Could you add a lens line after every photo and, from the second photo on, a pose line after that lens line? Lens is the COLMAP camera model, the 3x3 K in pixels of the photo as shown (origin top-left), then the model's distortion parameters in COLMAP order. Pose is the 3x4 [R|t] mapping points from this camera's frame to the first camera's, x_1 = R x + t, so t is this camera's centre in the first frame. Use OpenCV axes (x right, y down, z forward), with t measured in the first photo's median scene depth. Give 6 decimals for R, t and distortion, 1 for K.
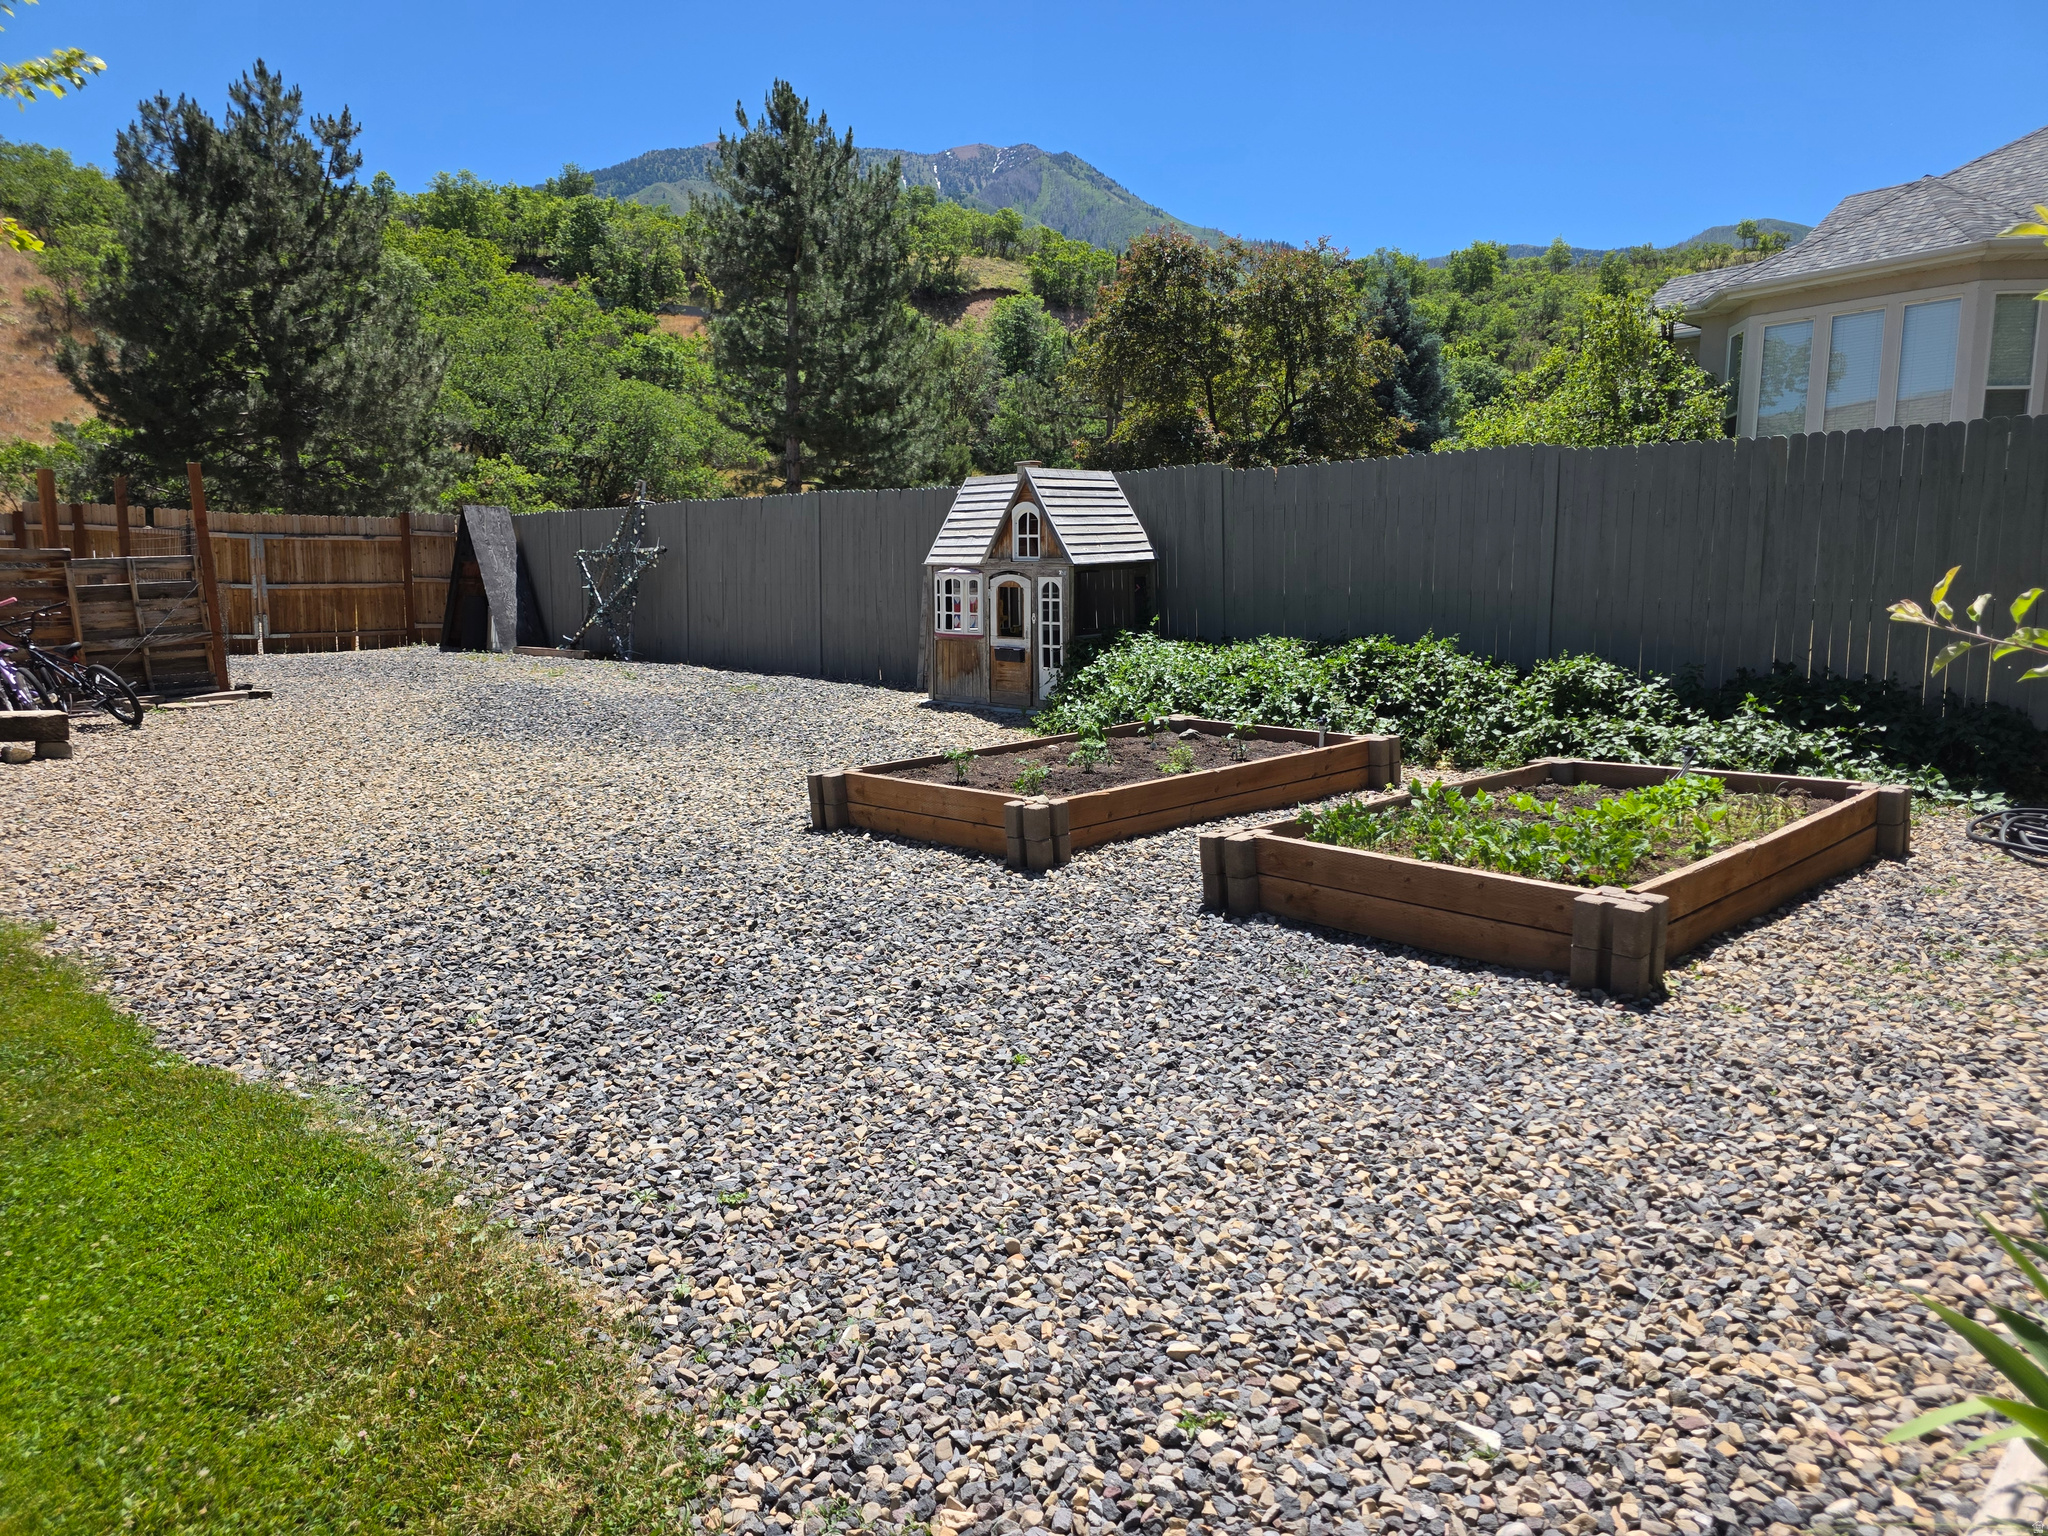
lens RADIAL K [[1362.5, 0, 1025.0], [0, 1362.5, 786.8], [0, 0, 1]] dist [0.047902, -0.040971]
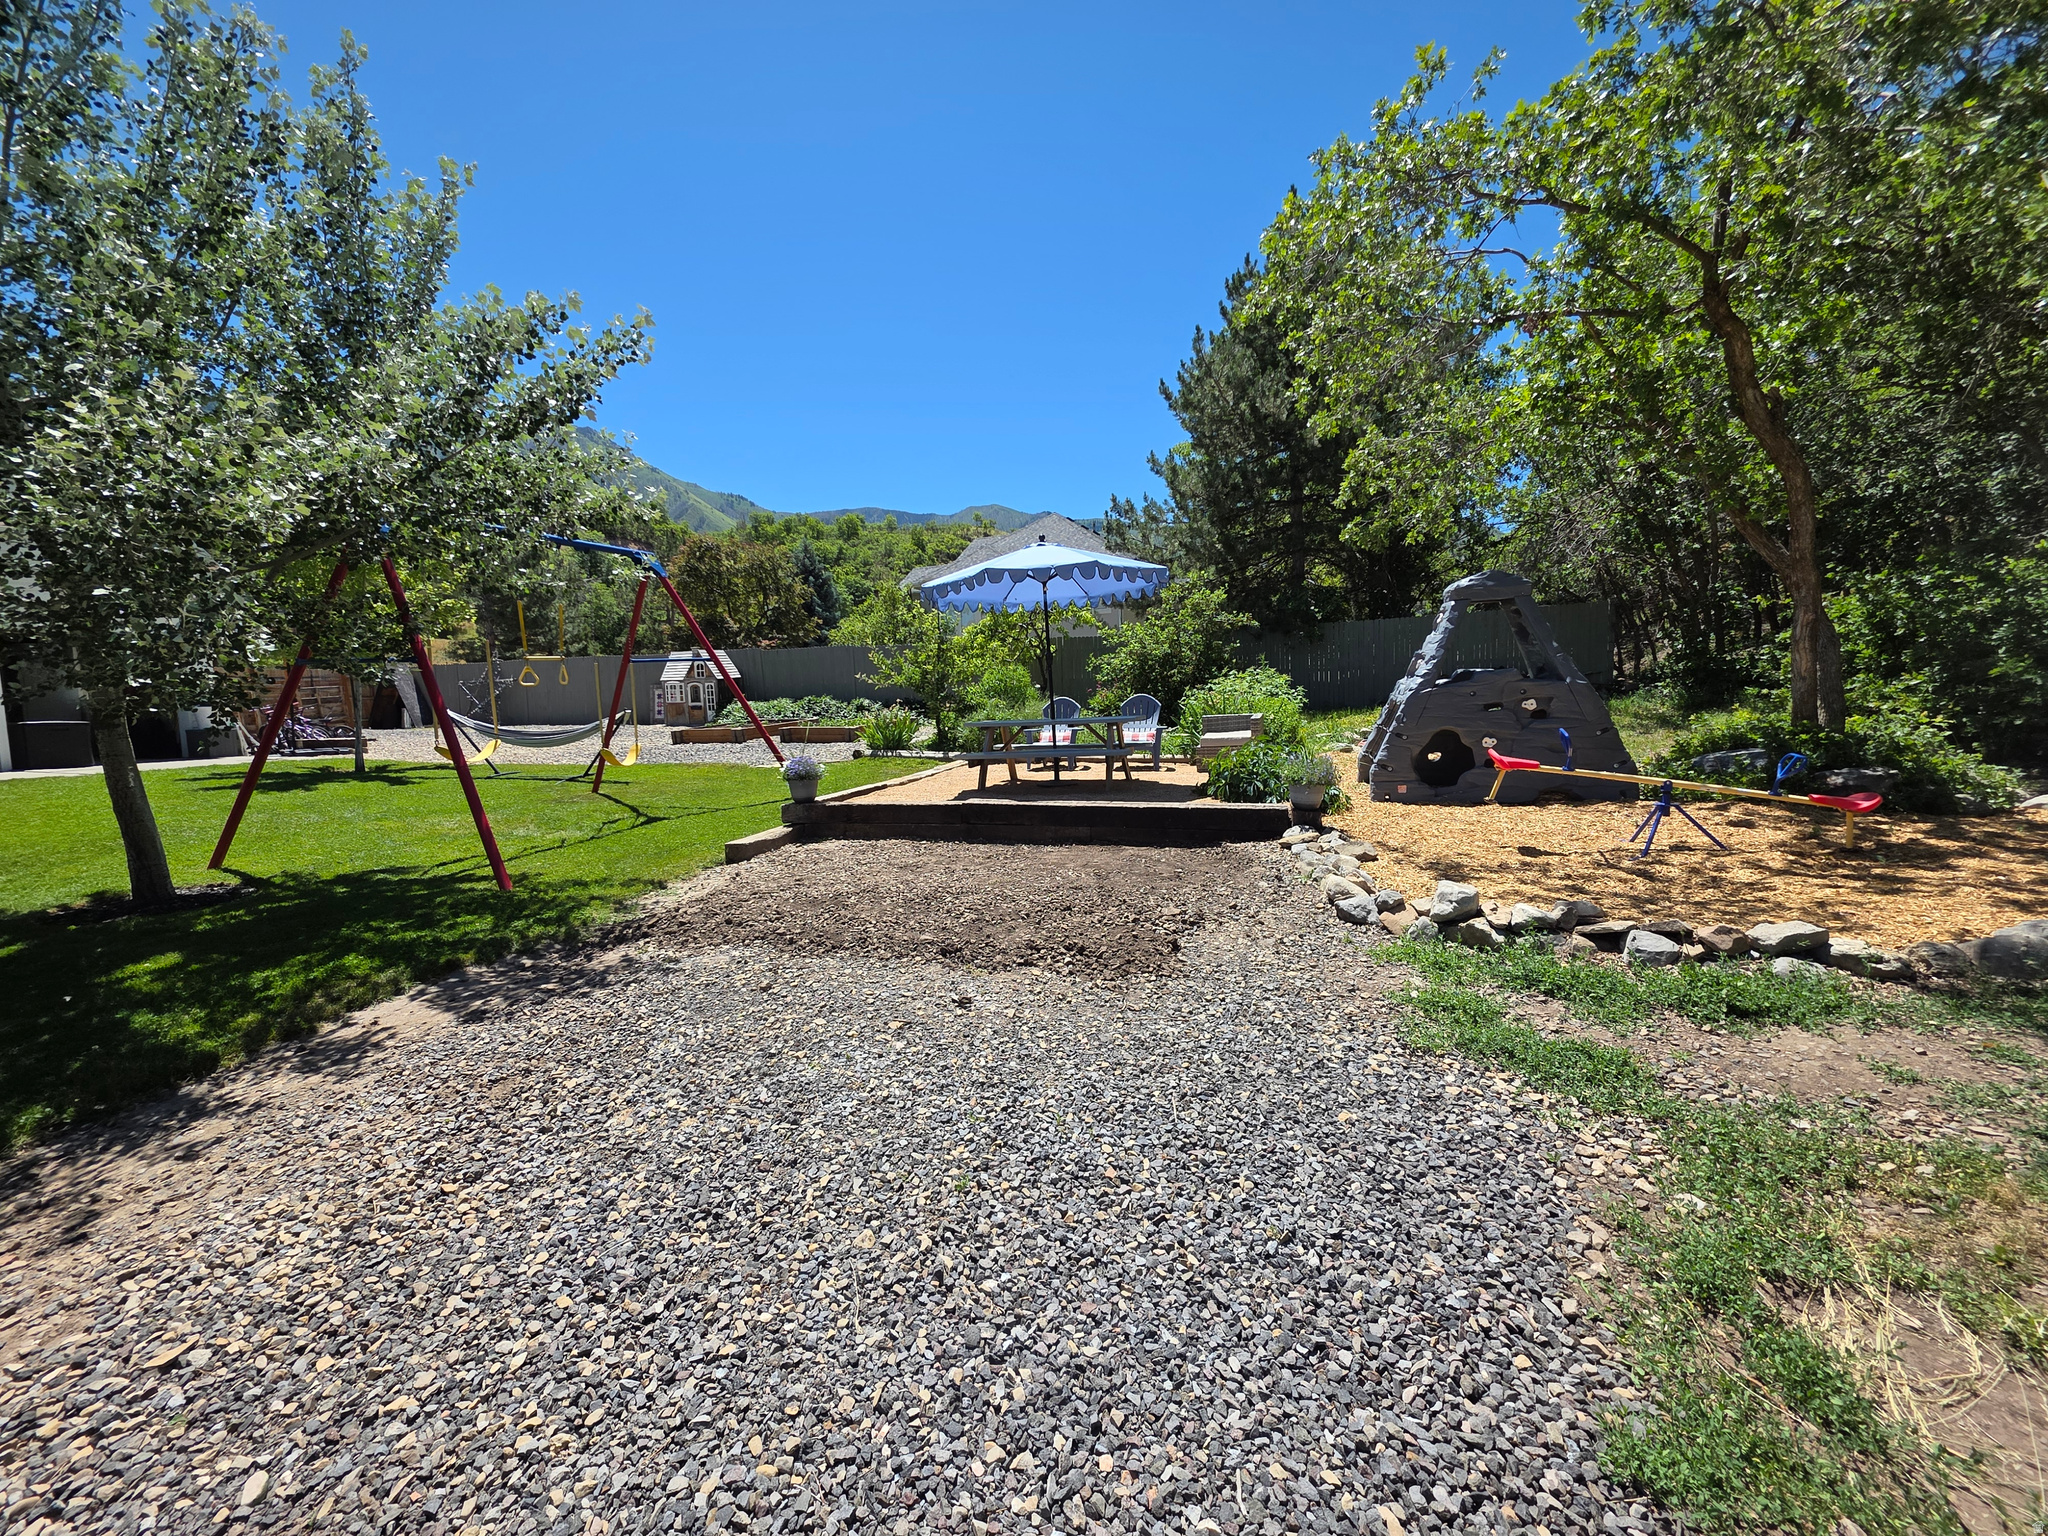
lens RADIAL K [[817.4, 0, 1016.1], [0, 817.4, 770.8], [0, 0, 1]] dist [0.000117, 0.000468]
pose [[0.881598, -0.073448, 0.466252, -0.239368], [0.099183, 0.994591, -0.030861, 0.171361], [-0.461463, 0.073451, 0.884114, -0.956233]]
